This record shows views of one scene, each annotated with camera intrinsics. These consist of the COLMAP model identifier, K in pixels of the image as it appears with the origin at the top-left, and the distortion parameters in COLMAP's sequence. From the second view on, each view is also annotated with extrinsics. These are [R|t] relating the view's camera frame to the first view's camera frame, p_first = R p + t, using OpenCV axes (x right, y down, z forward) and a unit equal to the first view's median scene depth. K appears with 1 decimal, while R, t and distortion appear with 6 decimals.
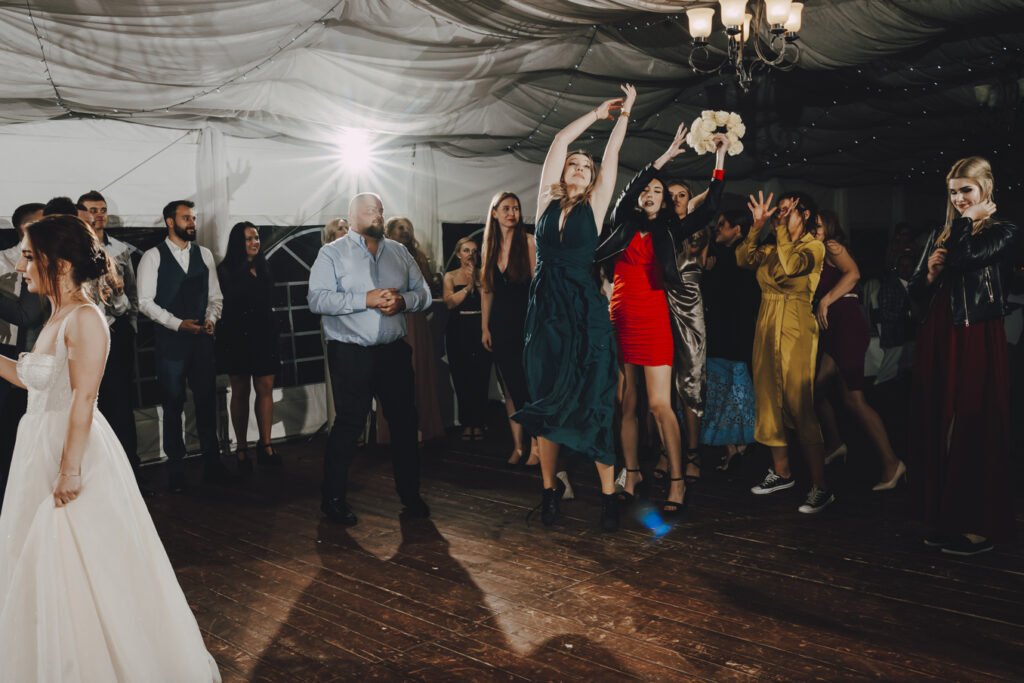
lens RADIAL K [[977.0, 0, 512.0], [0, 977.0, 341.5], [0, 0, 1]] dist [-0.036781, 0.034907]
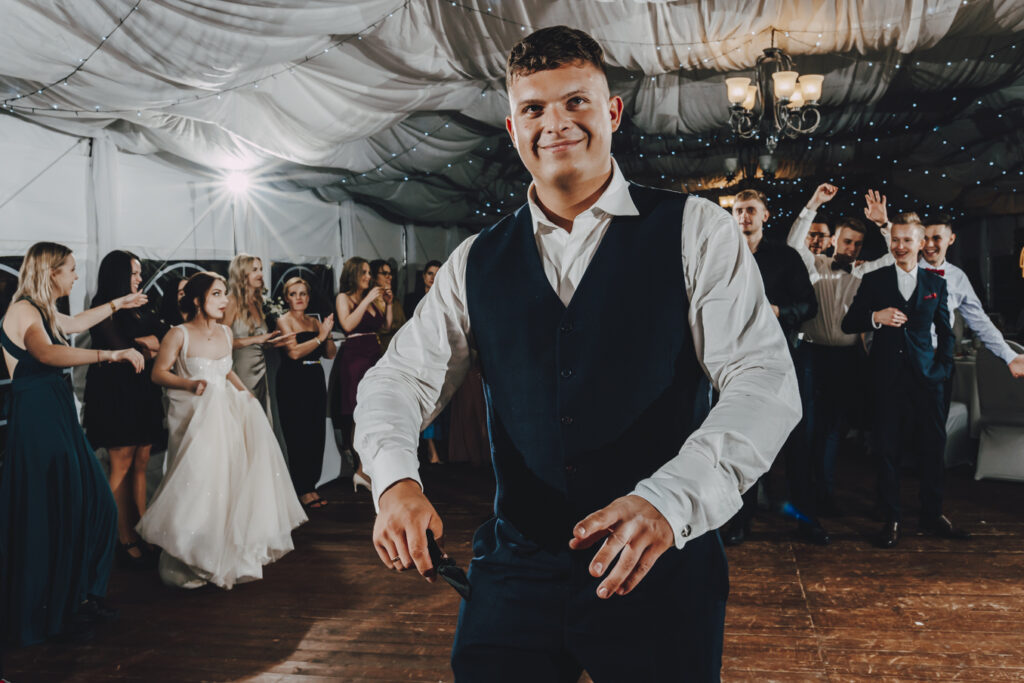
lens RADIAL K [[992.2, 0, 512.0], [0, 992.2, 341.5], [0, 0, 1]] dist [-0.023732, 0.037398]
pose [[0.833213, -0.023694, 0.552444, -0.490815], [0.052580, 0.997949, -0.036502, -0.002011], [-0.550446, 0.059461, 0.832750, 0.137195]]
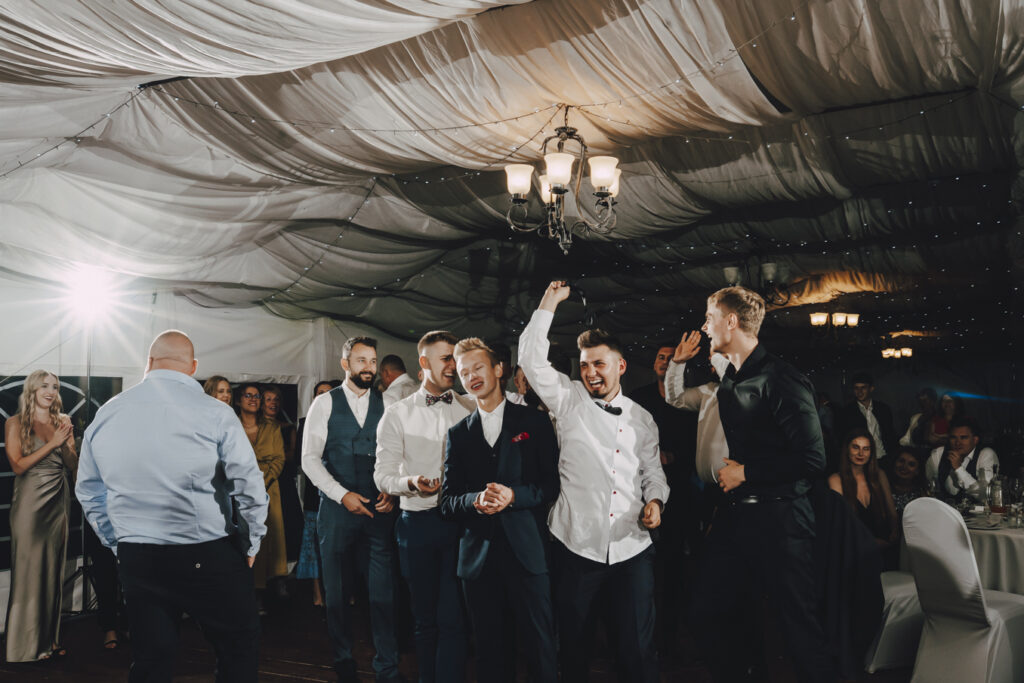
lens RADIAL K [[977.0, 0, 512.0], [0, 977.0, 341.5], [0, 0, 1]] dist [-0.036781, 0.034907]
pose [[0.951866, 0.046384, 0.302985, -0.068325], [0.004540, 0.986242, -0.165249, -0.010426], [-0.306481, 0.158670, 0.938559, 0.096307]]
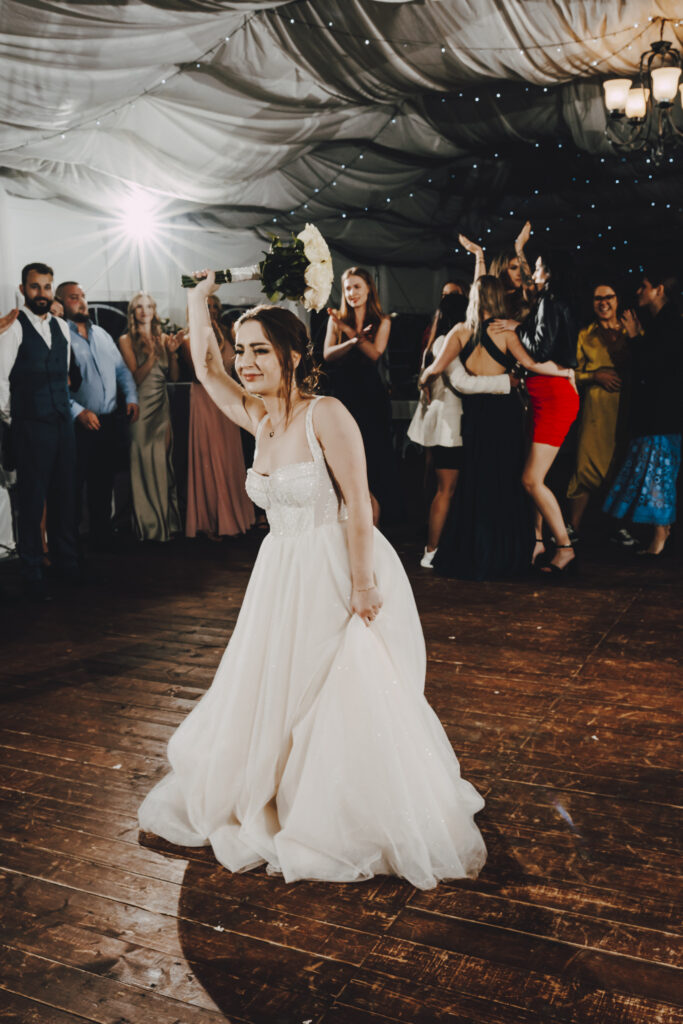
lens RADIAL K [[992.2, 0, 341.5], [0, 992.2, 512.0], [0, 0, 1]] dist [-0.023732, 0.037398]
pose [[0.947077, -0.056609, 0.315976, -0.314392], [0.035734, 0.996802, 0.071475, 0.018925], [-0.319012, -0.056401, 0.946071, 0.058080]]
